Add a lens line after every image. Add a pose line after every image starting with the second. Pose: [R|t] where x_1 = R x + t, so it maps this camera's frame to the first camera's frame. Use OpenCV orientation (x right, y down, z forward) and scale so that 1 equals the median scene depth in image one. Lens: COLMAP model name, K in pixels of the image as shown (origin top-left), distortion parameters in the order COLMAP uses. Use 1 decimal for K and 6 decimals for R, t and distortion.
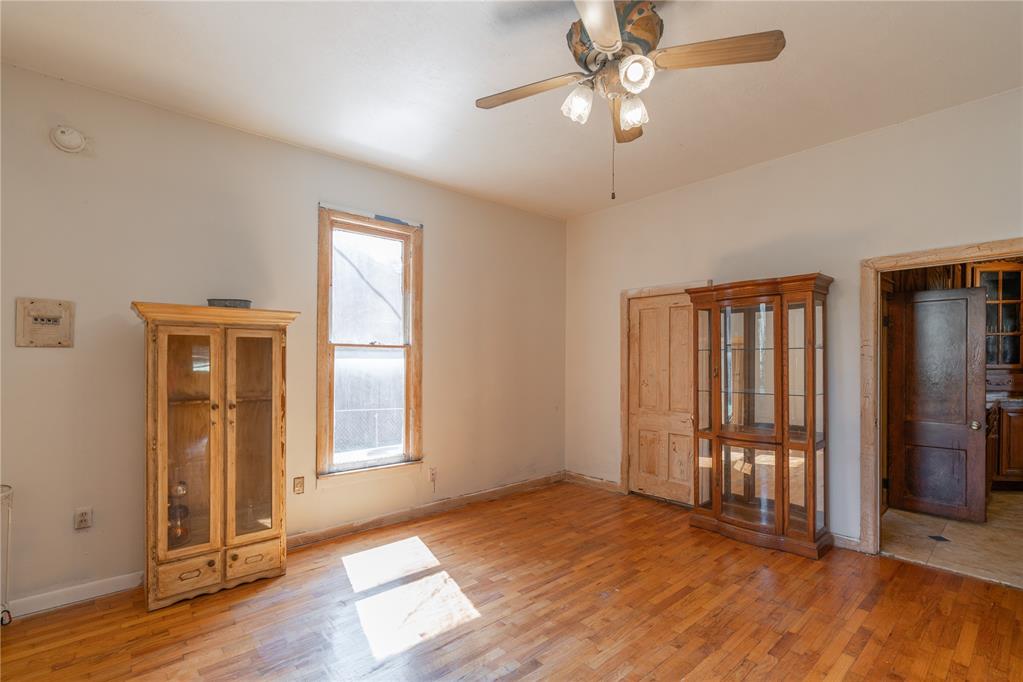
lens RADIAL K [[459.1, 0, 512.0], [0, 459.1, 363.7], [0, 0, 1]] dist [-0.005072, 0.000163]
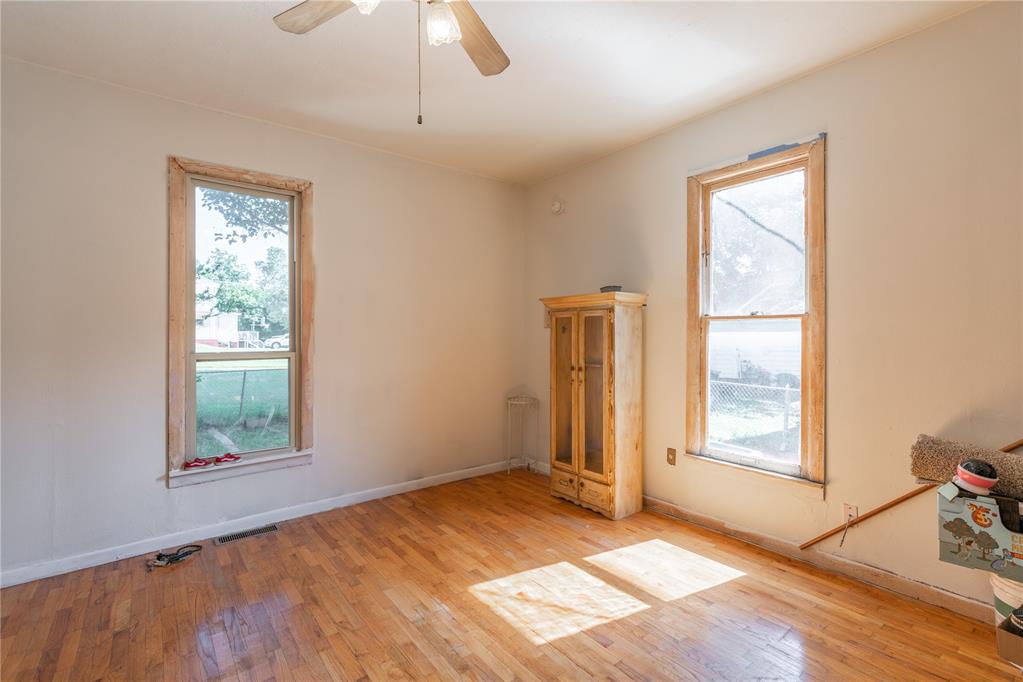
lens RADIAL K [[459.1, 0, 511.7], [0, 459.1, 333.1], [0, 0, 1]] dist [-0.005072, 0.000163]
pose [[-0.039463, -0.005440, -0.999206, 0.666281], [-0.010247, 0.999935, -0.005039, -0.002886], [0.999168, 0.010040, -0.039516, 0.781066]]
